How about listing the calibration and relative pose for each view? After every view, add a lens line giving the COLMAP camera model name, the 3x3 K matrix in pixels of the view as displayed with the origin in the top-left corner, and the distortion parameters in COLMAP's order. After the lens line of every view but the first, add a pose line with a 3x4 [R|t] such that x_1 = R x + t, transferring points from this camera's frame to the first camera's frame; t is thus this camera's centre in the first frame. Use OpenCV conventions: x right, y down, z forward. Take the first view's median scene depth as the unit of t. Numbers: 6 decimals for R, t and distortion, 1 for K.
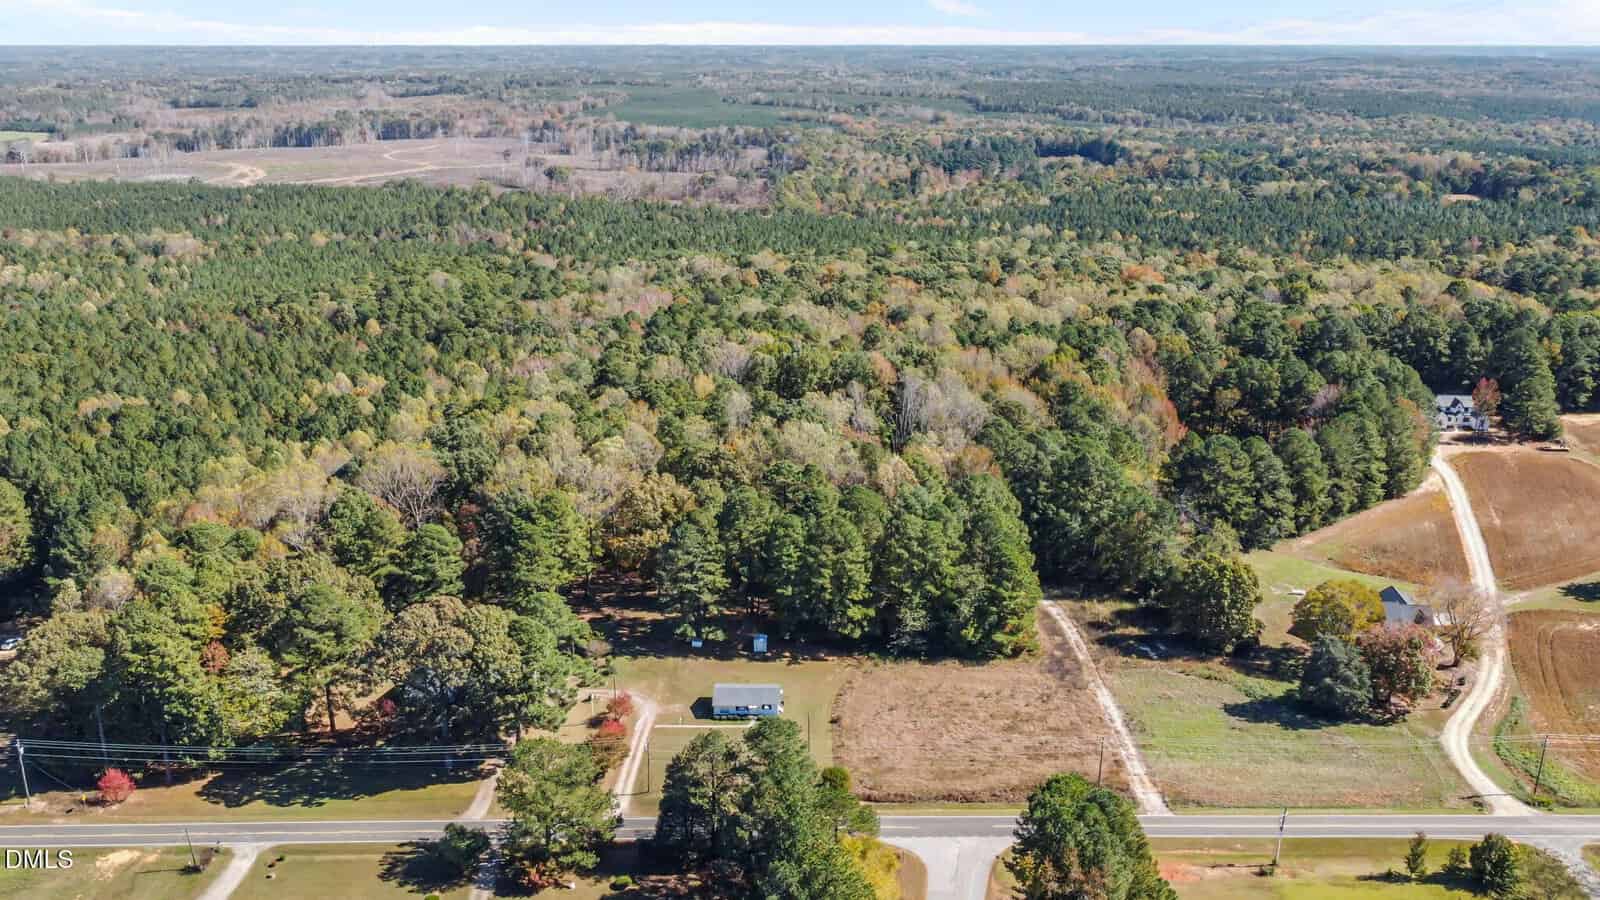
lens RADIAL K [[1232.0, 0, 800.0], [0, 1232.0, 450.0], [0, 0, 1]] dist [-0.002717, 0.000358]
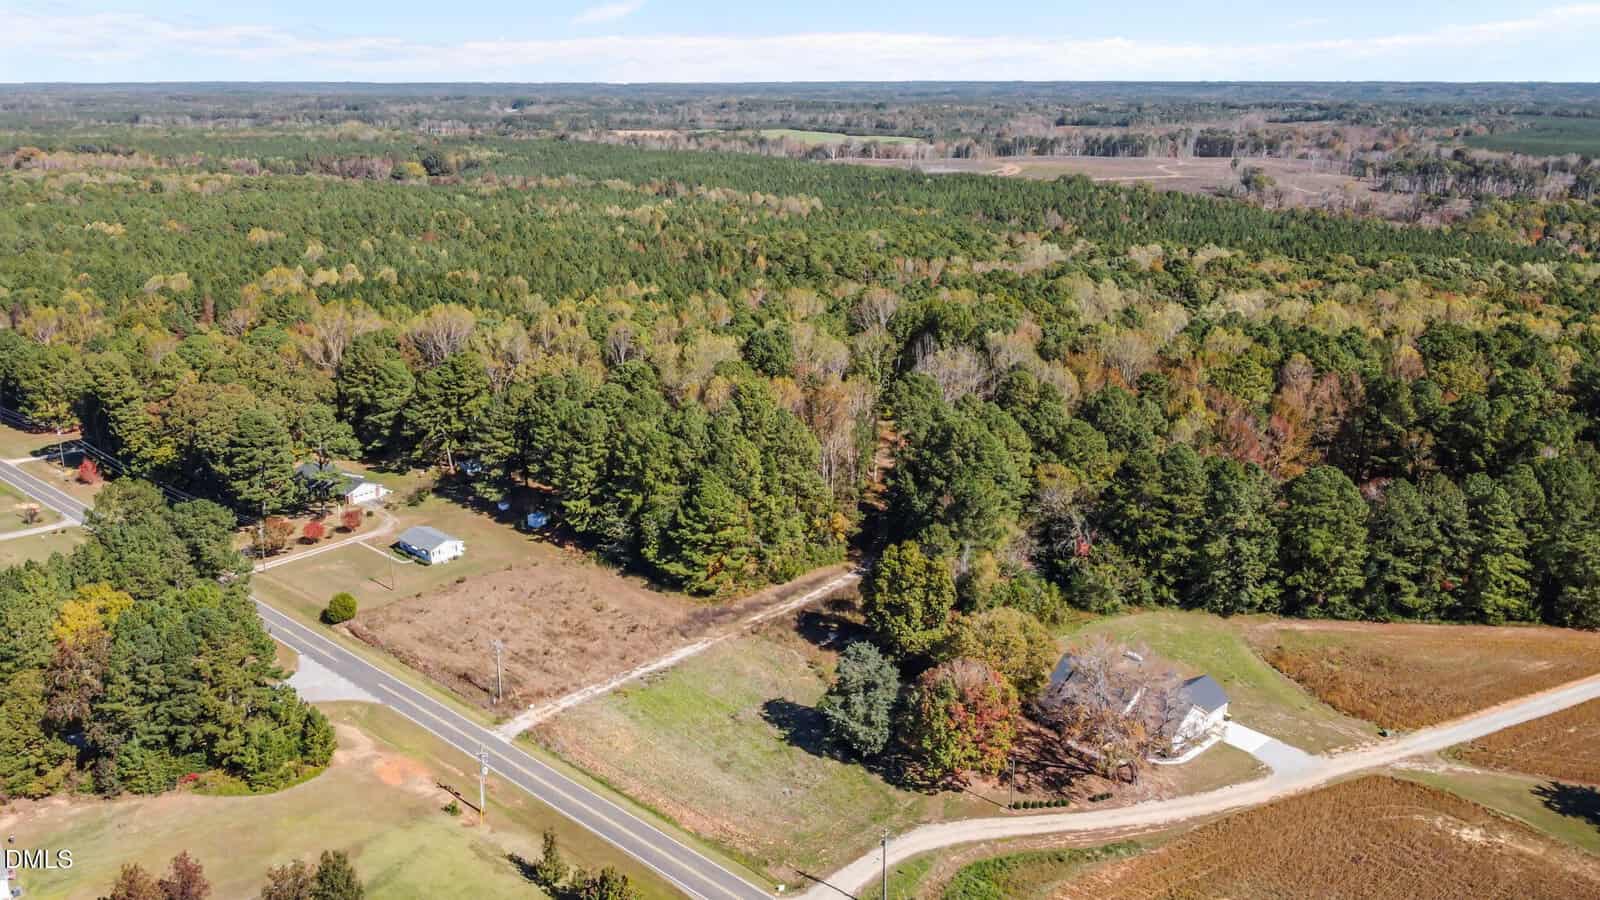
lens RADIAL K [[1215.3, 0, 800.0], [0, 1215.3, 450.0], [0, 0, 1]] dist [0.003829, -0.013074]
pose [[0.746561, 0.193753, -0.636480, 0.668783], [-0.208396, 0.976615, 0.052857, -0.000771], [0.631837, 0.093179, 0.769480, 0.297886]]
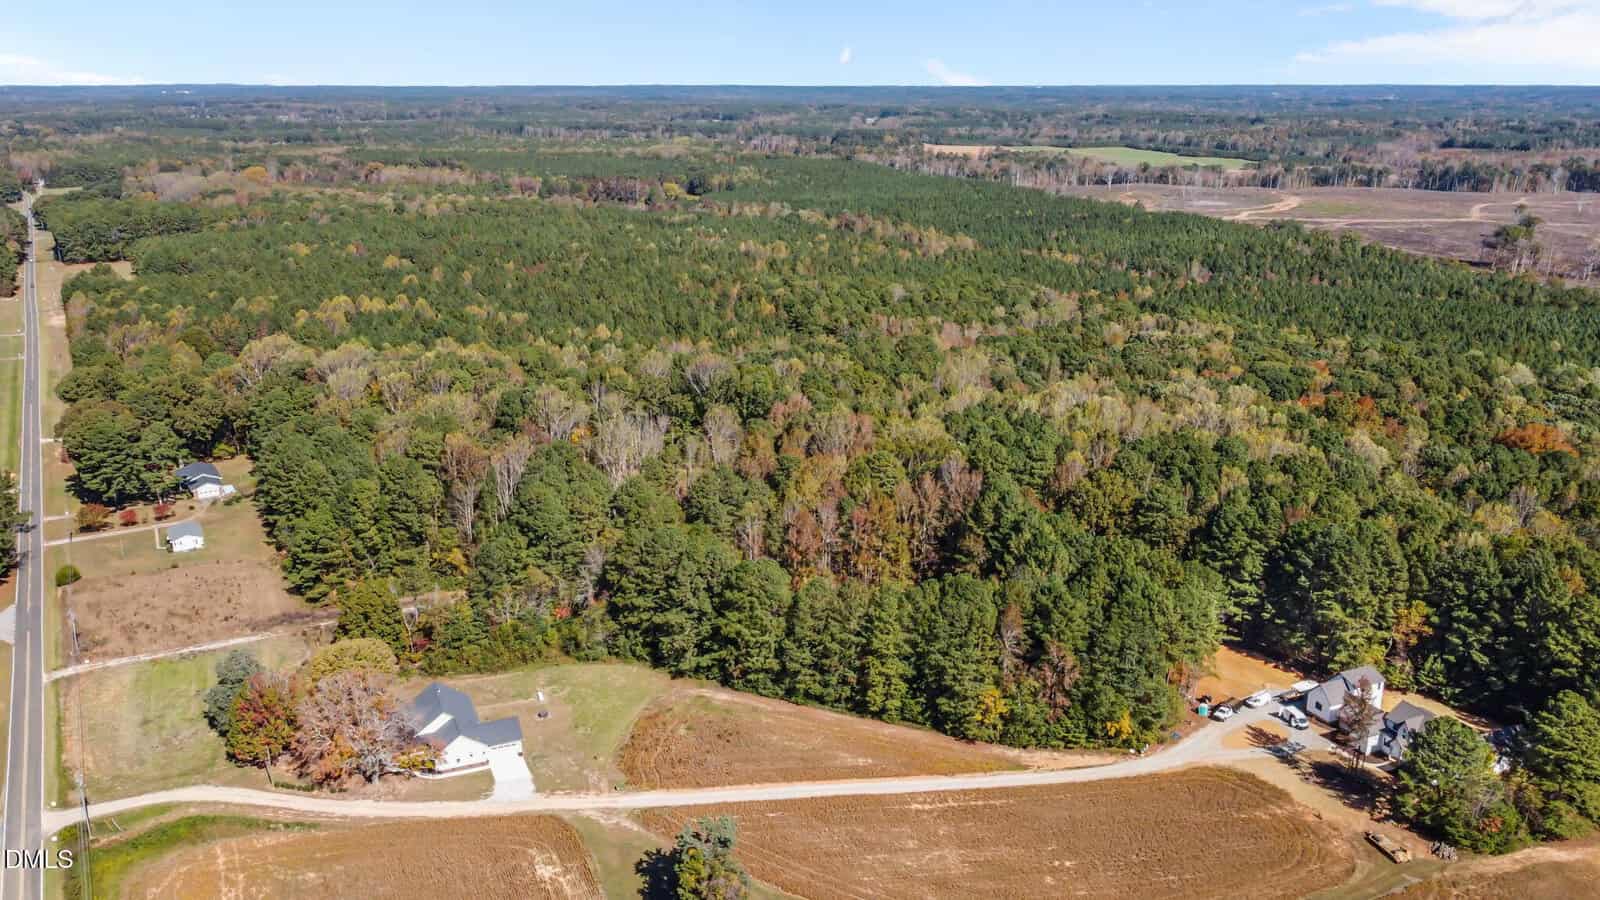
lens RADIAL K [[1232.0, 0, 800.0], [0, 1232.0, 450.0], [0, 0, 1]] dist [-0.002717, 0.000358]
pose [[0.494672, 0.250068, -0.832326, 1.148730], [-0.274665, 0.953606, 0.123266, -0.206527], [0.824536, 0.167635, 0.540407, 0.625079]]
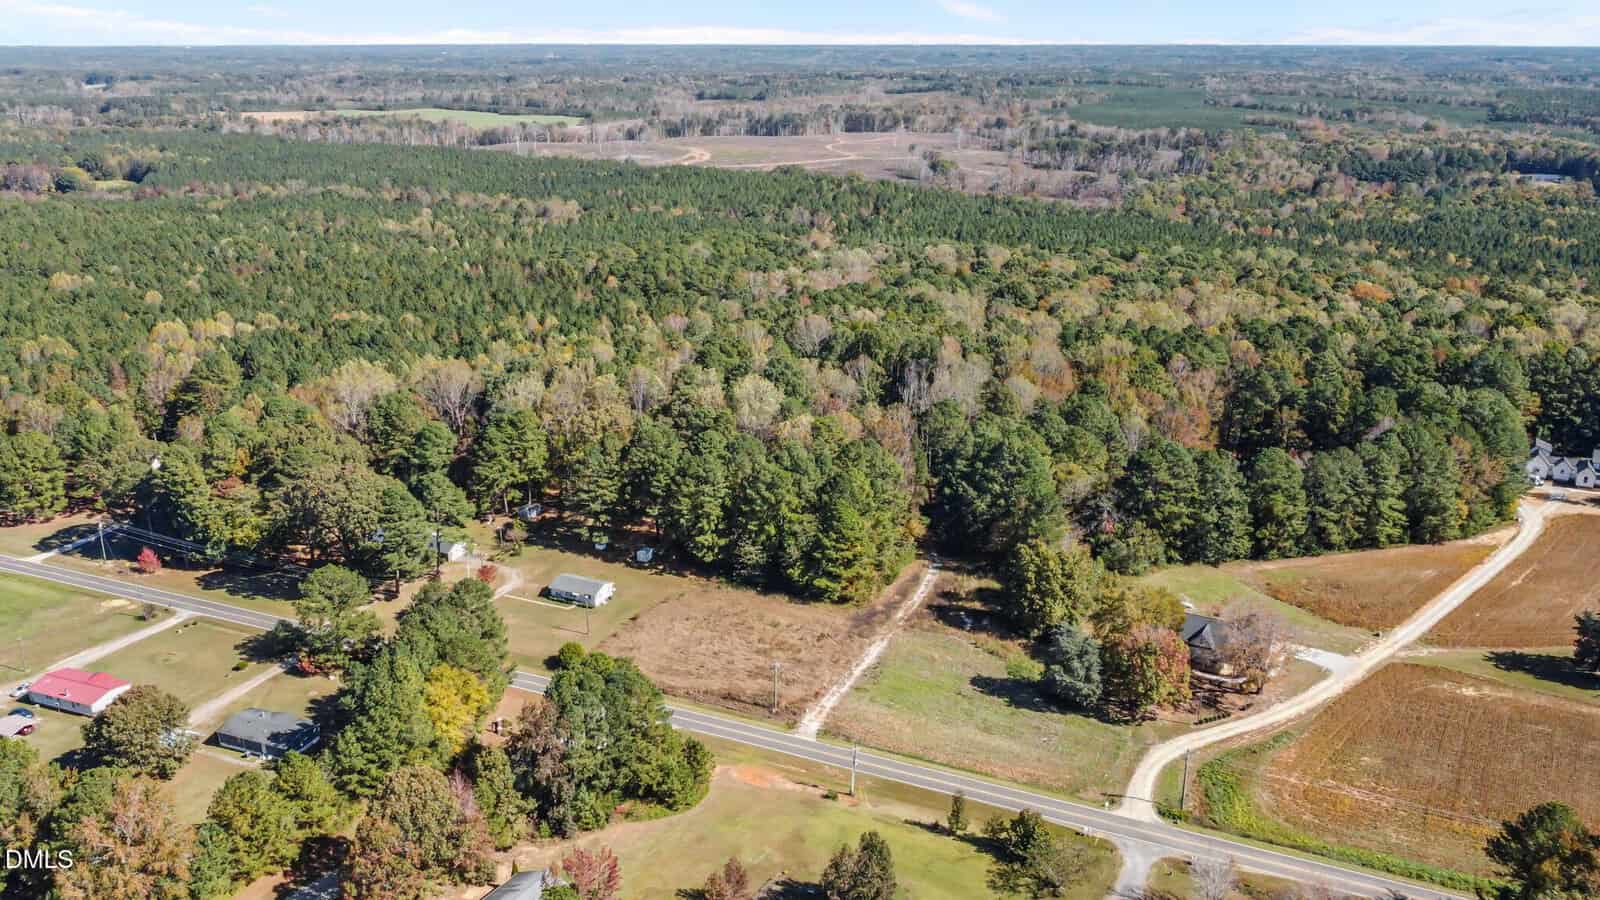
lens RADIAL K [[1215.3, 0, 800.0], [0, 1215.3, 450.0], [0, 0, 1]] dist [0.003829, -0.013074]
pose [[0.915350, 0.128976, -0.381443, 0.461056], [-0.127436, 0.991411, 0.029414, 0.003635], [0.381960, 0.021686, 0.923924, -0.016658]]
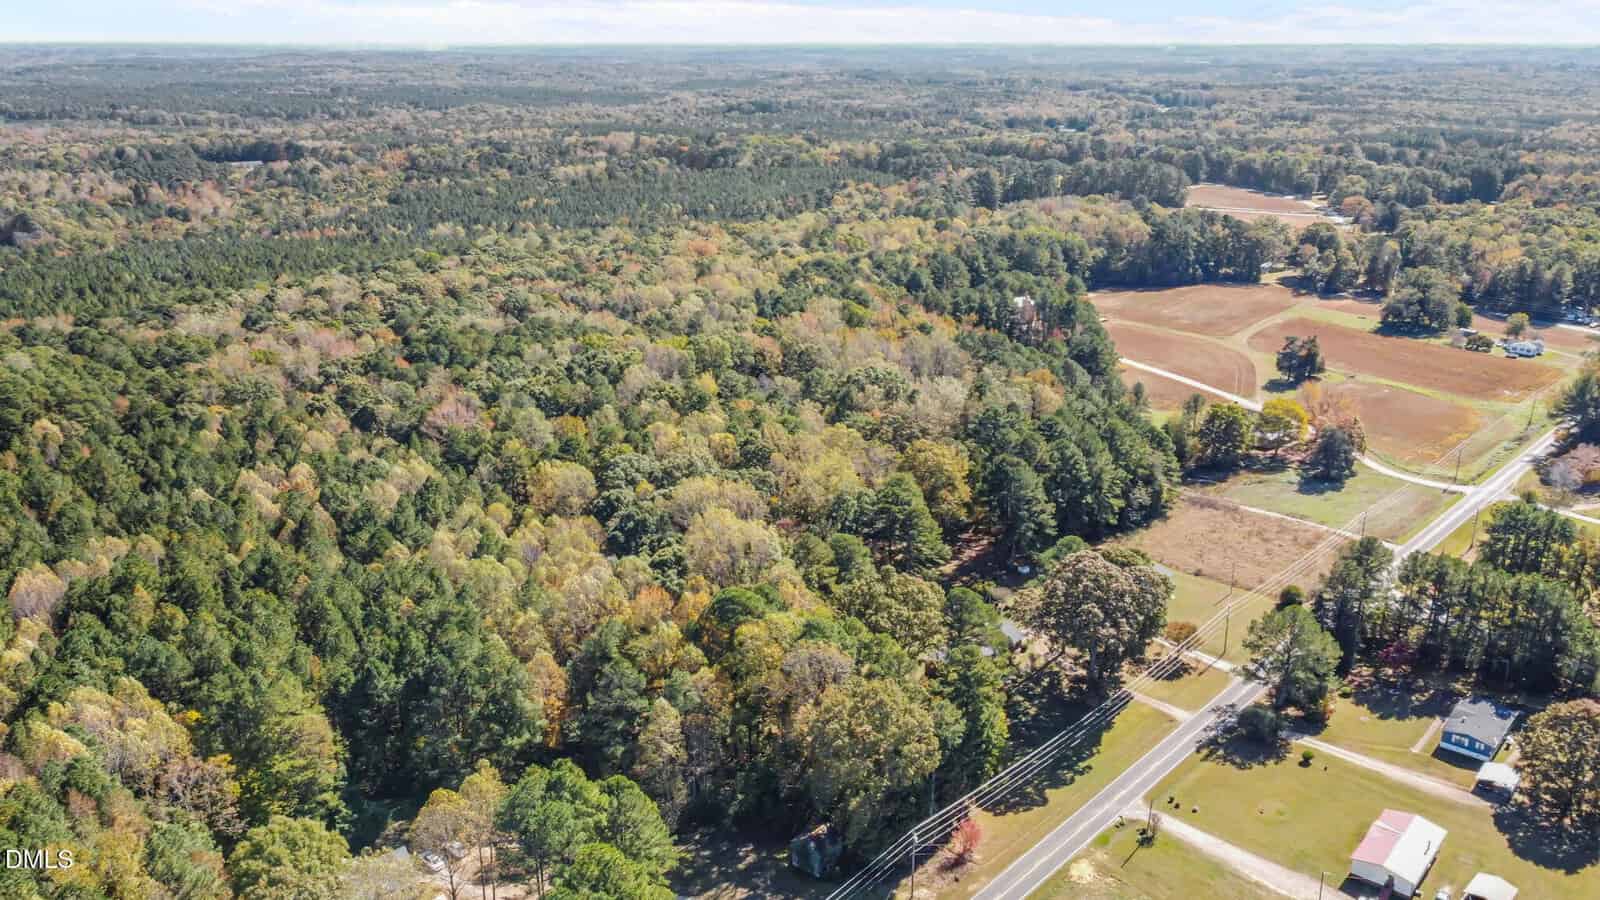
lens RADIAL K [[1232.0, 0, 800.0], [0, 1232.0, 450.0], [0, 0, 1]] dist [-0.002717, 0.000358]
pose [[0.698013, -0.226237, 0.679408, -0.897758], [0.224502, 0.970085, 0.092380, -0.092951], [-0.679983, 0.088046, 0.727922, 0.282850]]
